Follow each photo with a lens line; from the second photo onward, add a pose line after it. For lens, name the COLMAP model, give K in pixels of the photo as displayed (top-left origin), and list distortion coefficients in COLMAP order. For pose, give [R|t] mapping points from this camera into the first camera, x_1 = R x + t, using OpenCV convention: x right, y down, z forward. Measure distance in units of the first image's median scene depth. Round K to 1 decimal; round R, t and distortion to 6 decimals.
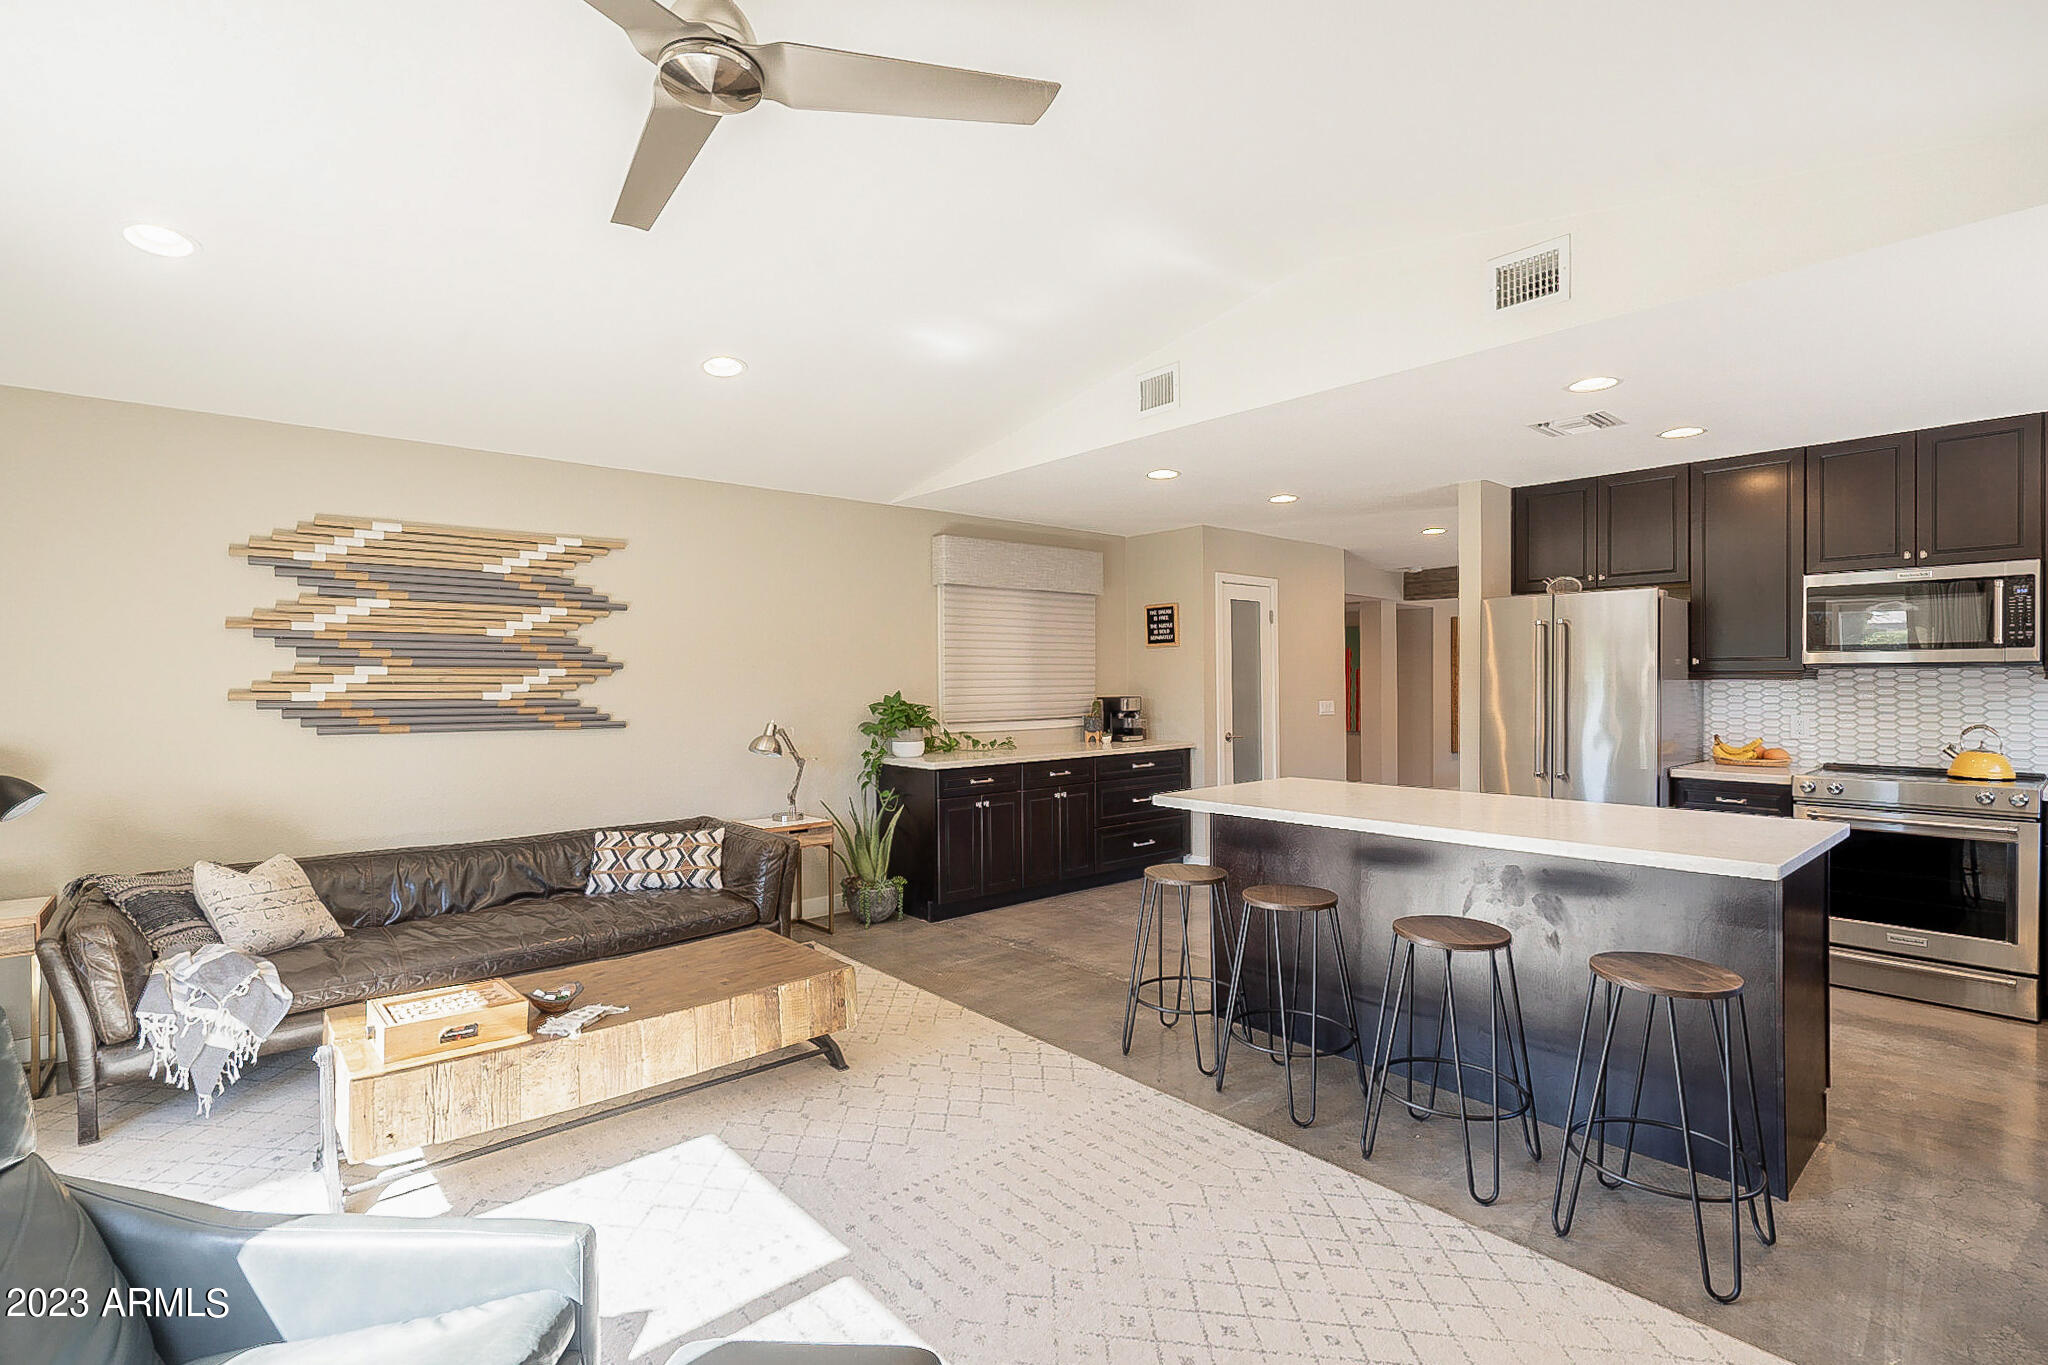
lens RADIAL K [[953.5, 0, 1038.8], [0, 953.5, 685.3], [0, 0, 1]] dist [-0.000051, 0.000369]
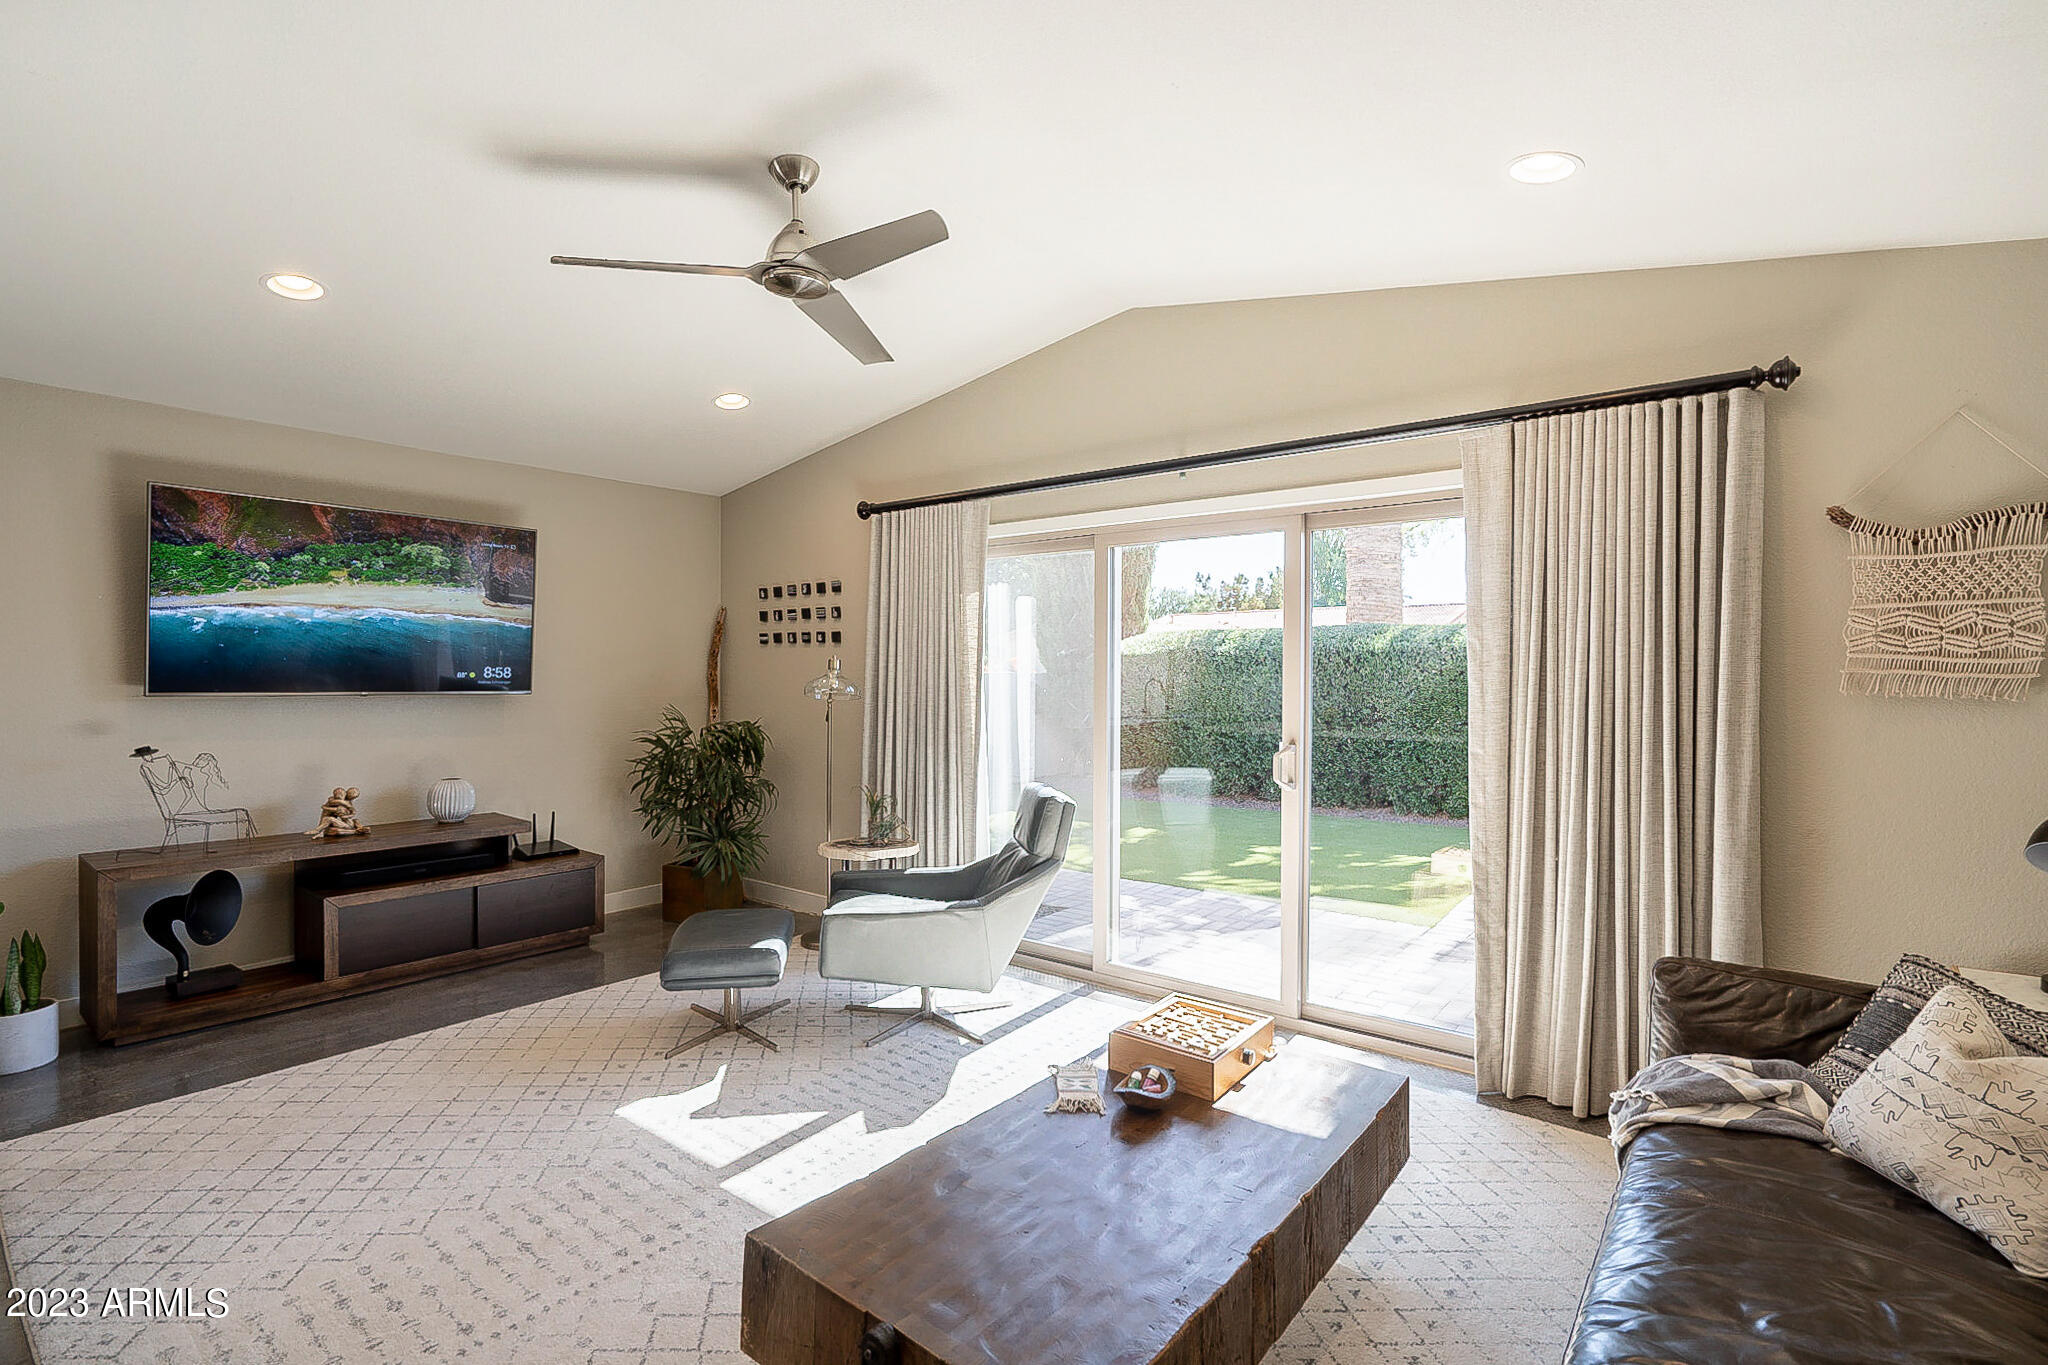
lens RADIAL K [[953.5, 0, 1038.8], [0, 953.5, 685.3], [0, 0, 1]] dist [-0.000051, 0.000369]
pose [[-0.982569, 0.006291, -0.185794, -0.184130], [0.002563, 0.999791, 0.020297, -0.005463], [0.185882, 0.019467, -0.982379, 1.102610]]
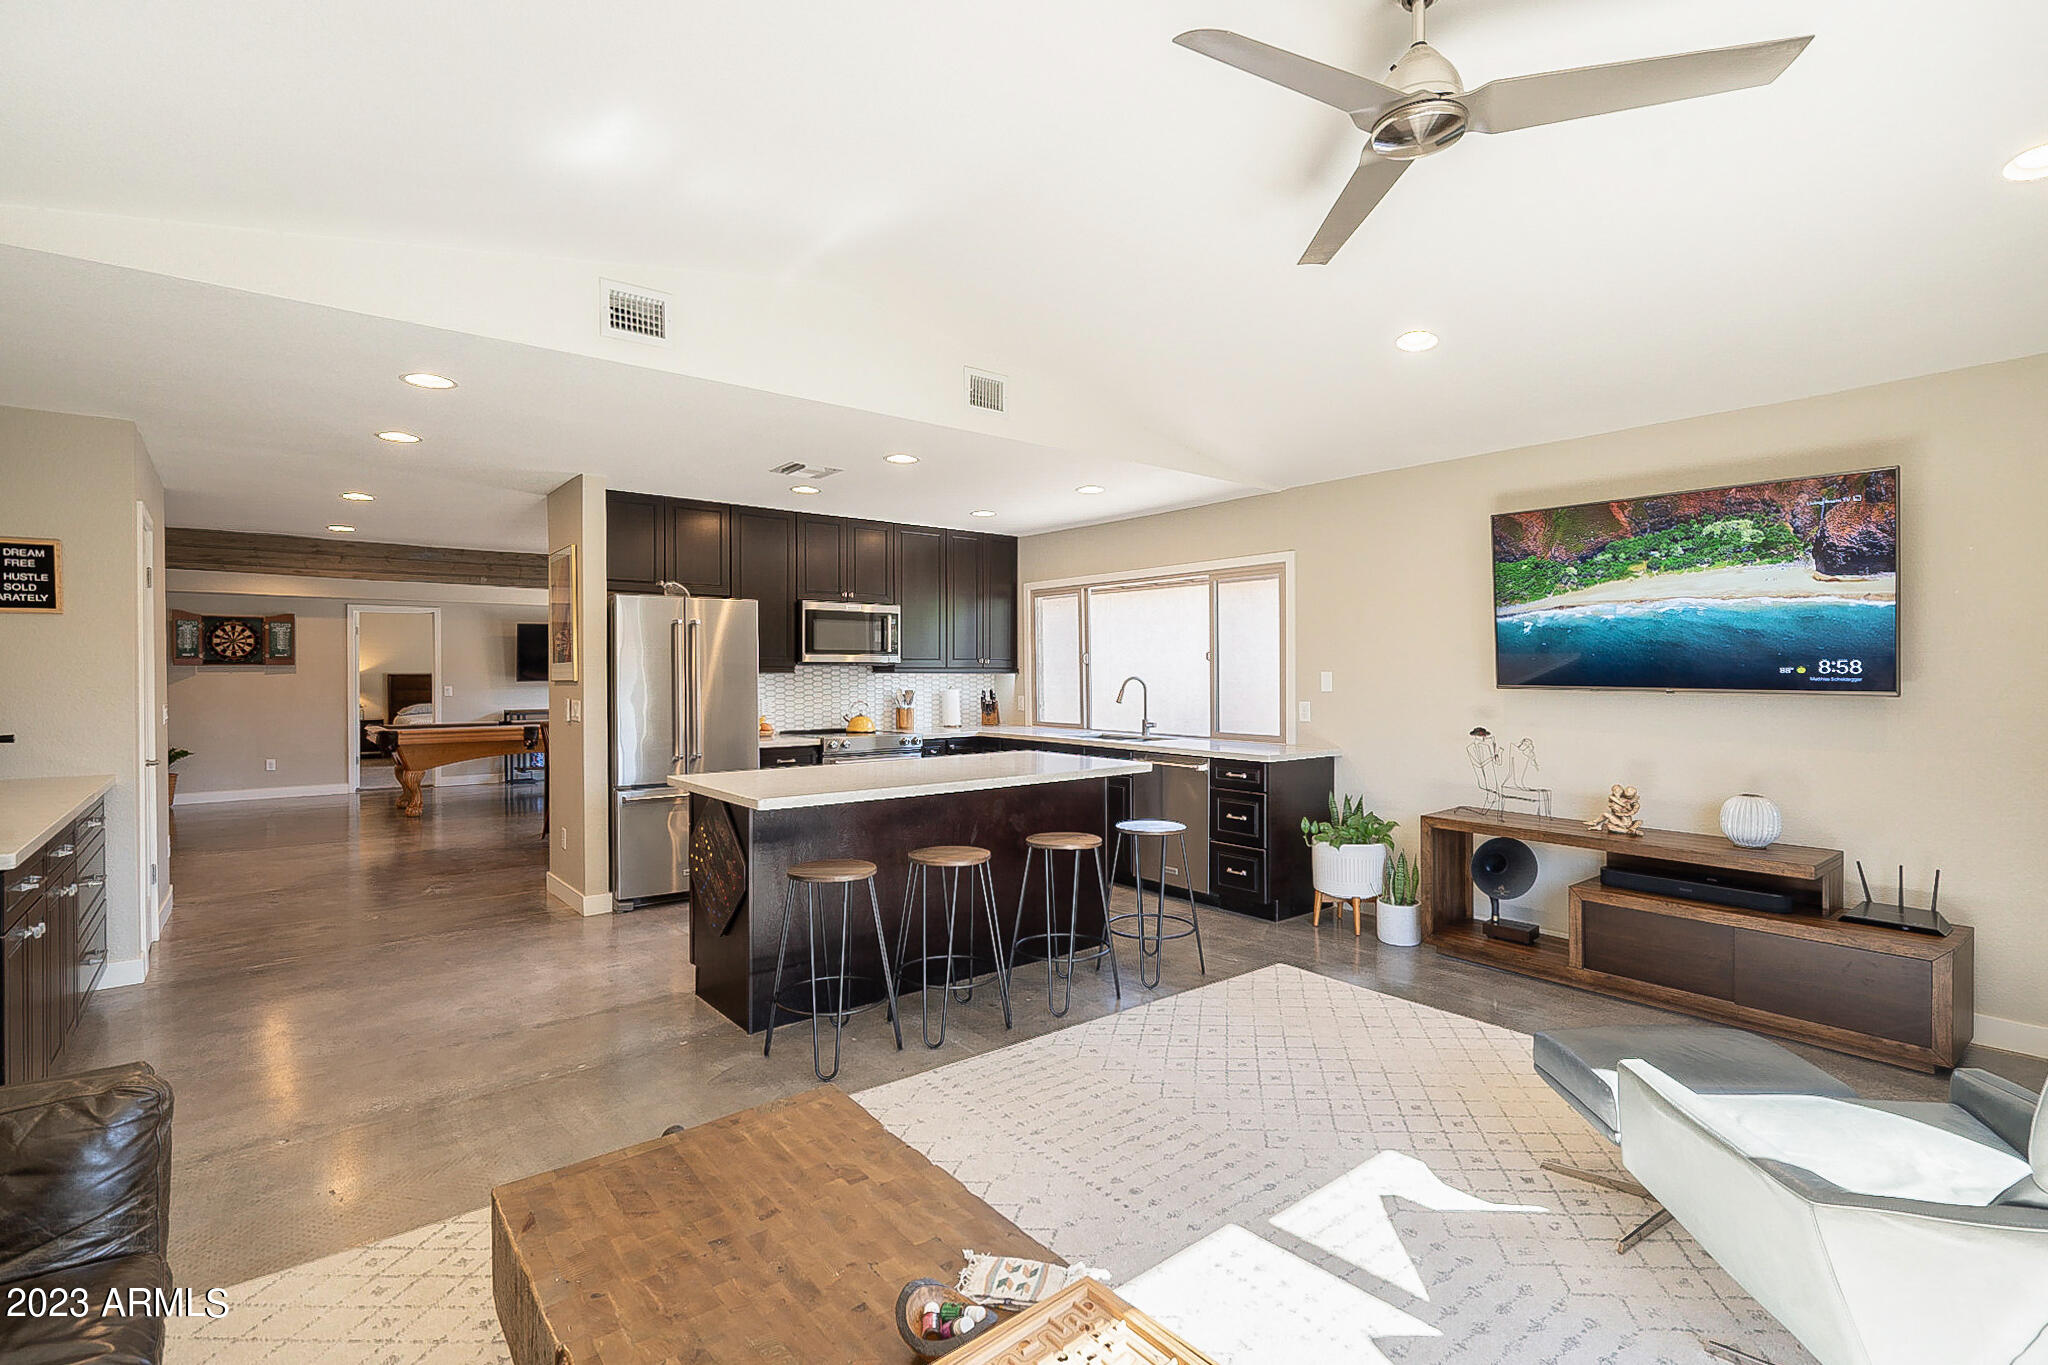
lens RADIAL K [[953.3, 0, 1022.1], [0, 953.3, 676.7], [0, 0, 1]] dist [0.000670, 0.000363]
pose [[0.051097, 0.000173, 0.998694, -0.629866], [0.008385, 0.999965, -0.000602, 0.003177], [-0.998659, 0.008405, 0.051094, 0.597950]]
